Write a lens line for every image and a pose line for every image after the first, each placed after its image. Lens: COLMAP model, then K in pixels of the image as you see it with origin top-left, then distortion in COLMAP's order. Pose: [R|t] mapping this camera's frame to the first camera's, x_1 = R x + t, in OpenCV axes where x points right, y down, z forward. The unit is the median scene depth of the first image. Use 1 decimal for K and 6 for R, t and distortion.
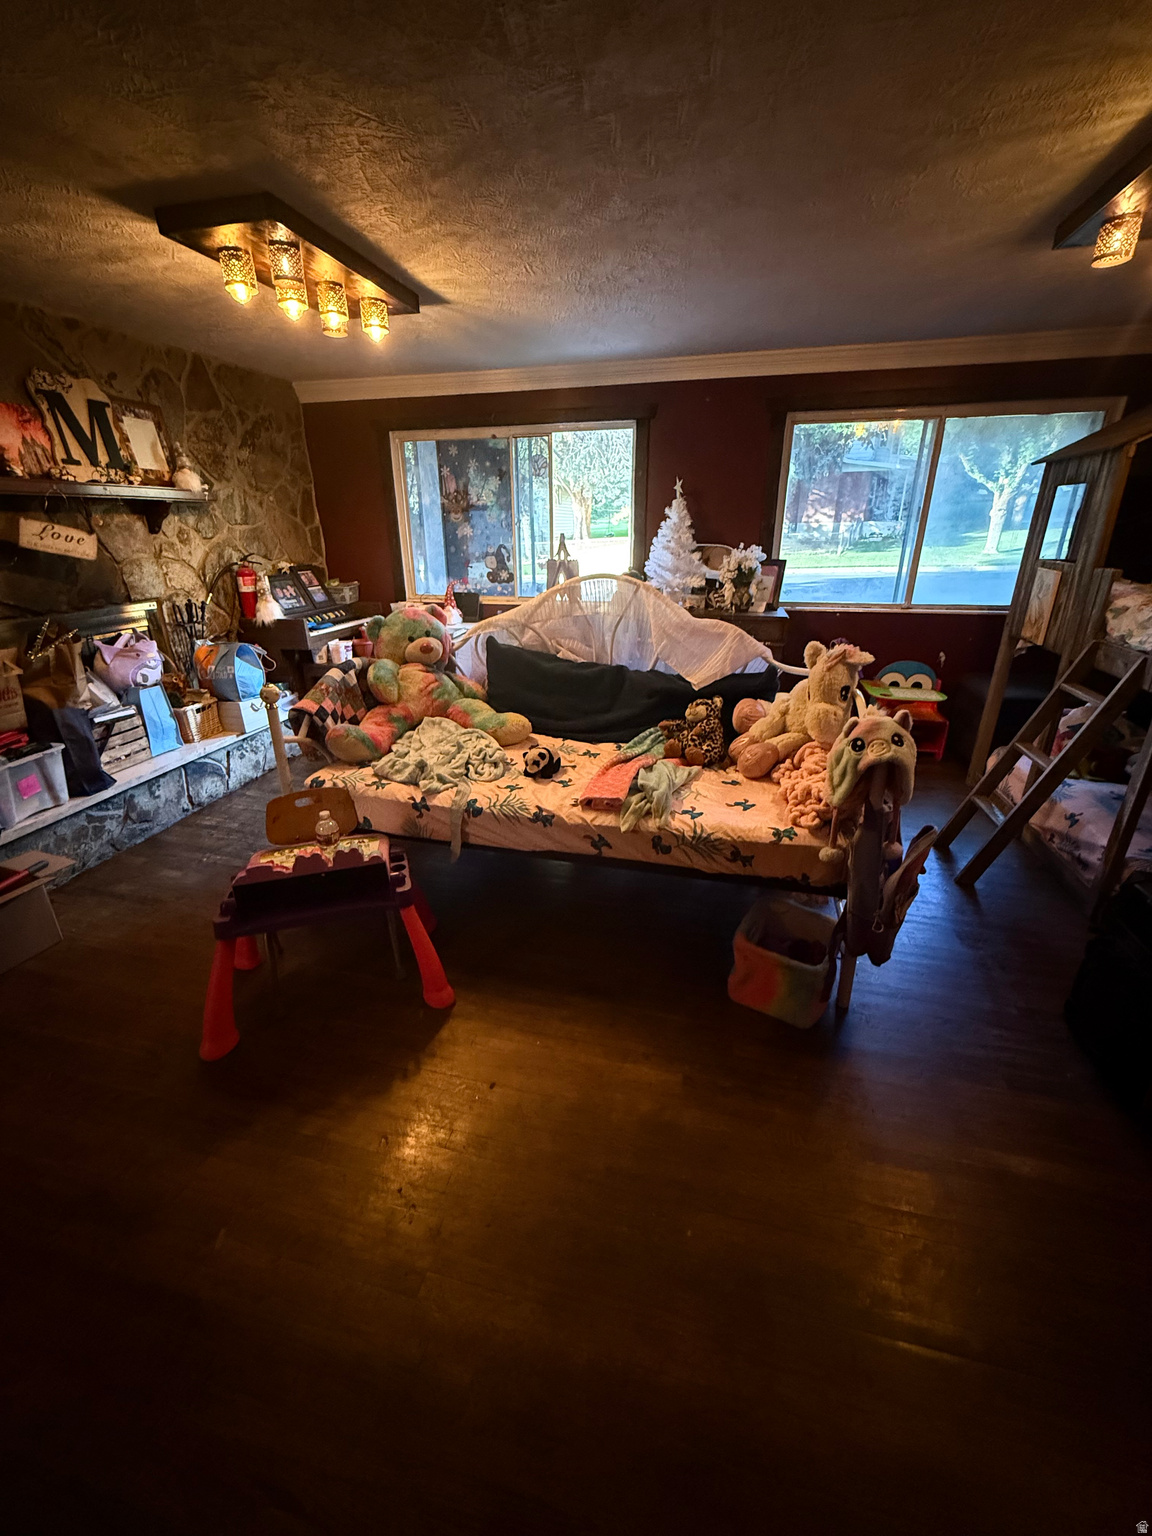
lens RADIAL K [[608.8, 0, 574.3], [0, 608.8, 763.8], [0, 0, 1]] dist [-0.001058, -0.000115]
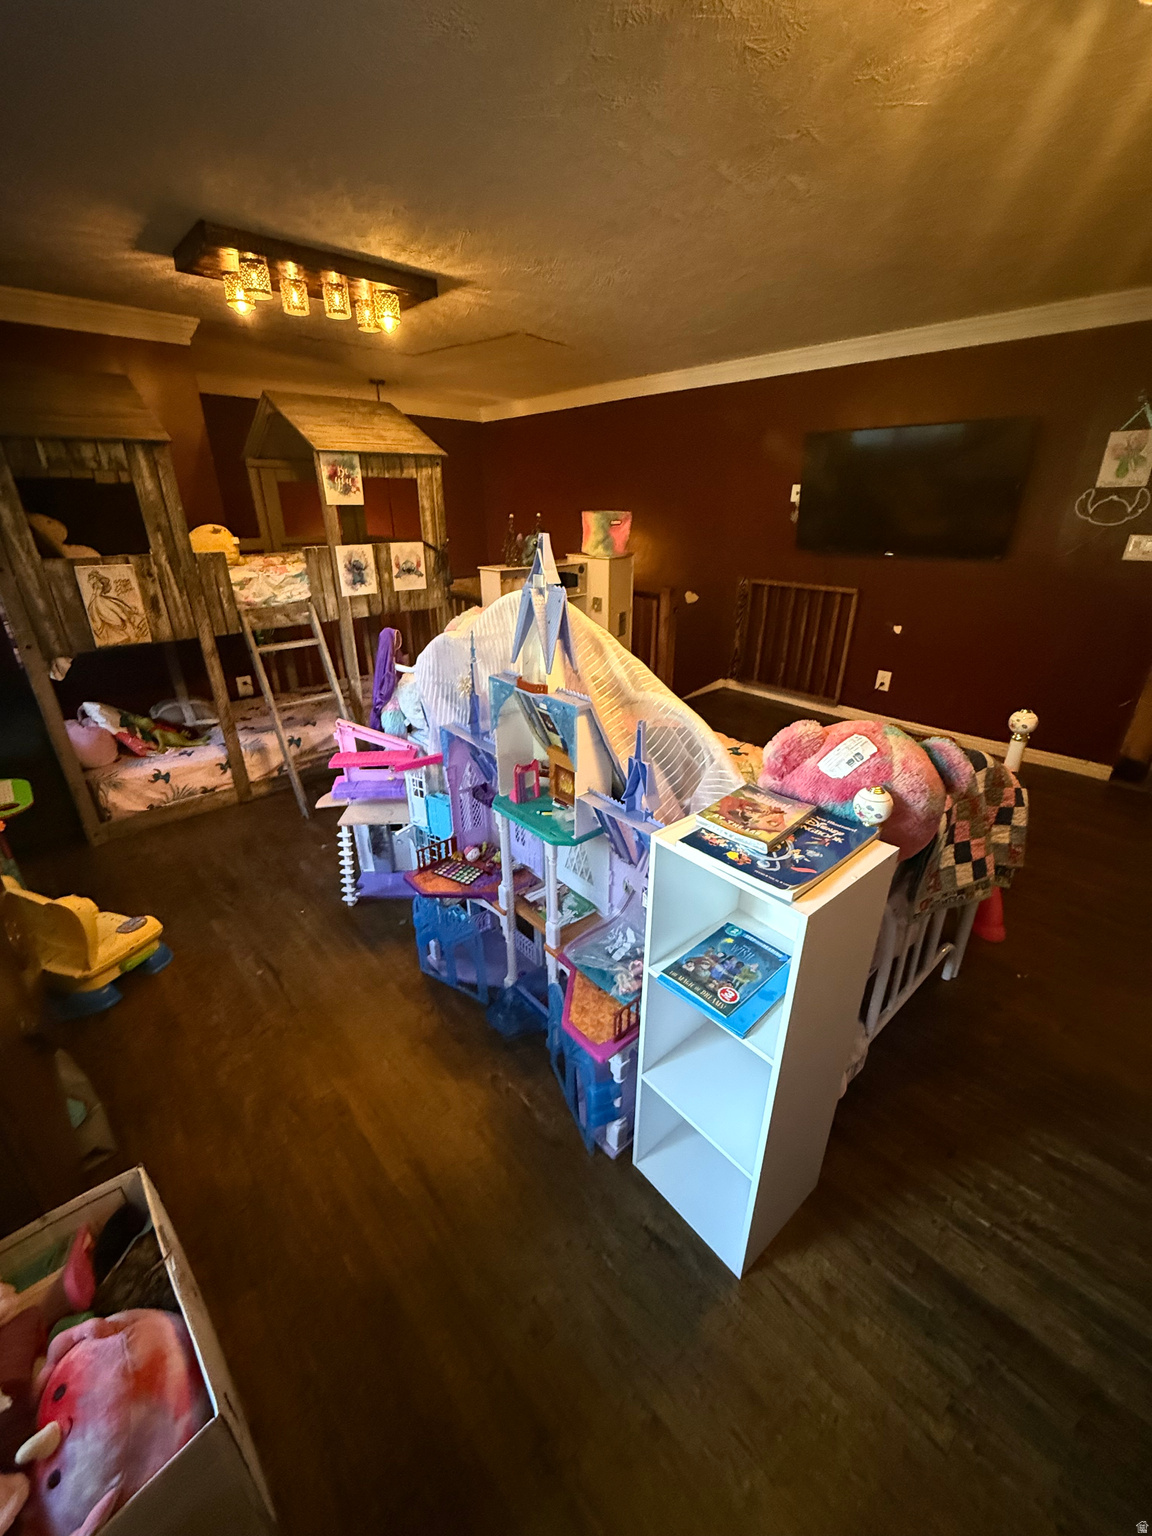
lens RADIAL K [[608.8, 0, 574.3], [0, 608.8, 763.8], [0, 0, 1]] dist [-0.001058, -0.000115]
pose [[-0.826033, -0.216063, 0.520563, -0.405396], [0.214681, 0.733367, 0.645046, -0.656778], [-0.521135, 0.644585, -0.559401, 1.630446]]
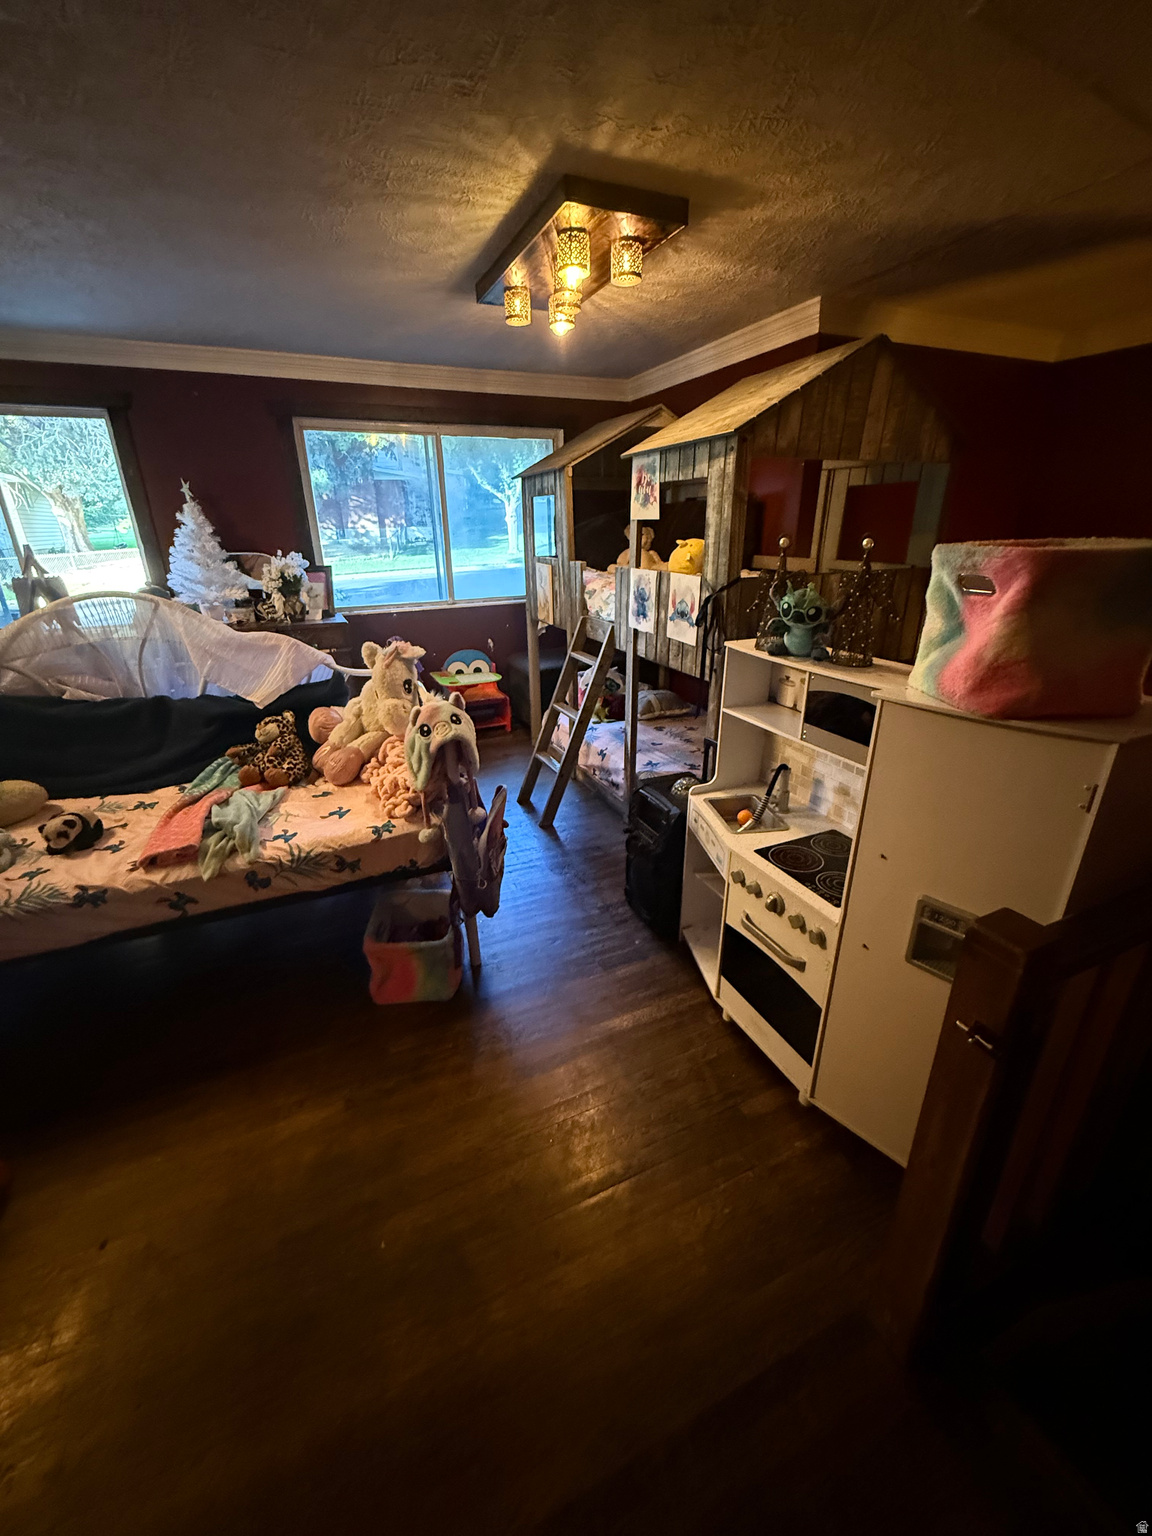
lens RADIAL K [[608.8, 0, 574.3], [0, 608.8, 763.8], [0, 0, 1]] dist [-0.001058, -0.000115]
pose [[0.787708, -0.229645, 0.571647, 0.028279], [0.234442, 0.969849, 0.066562, 0.012025], [-0.569696, 0.081587, 0.817796, -0.029023]]
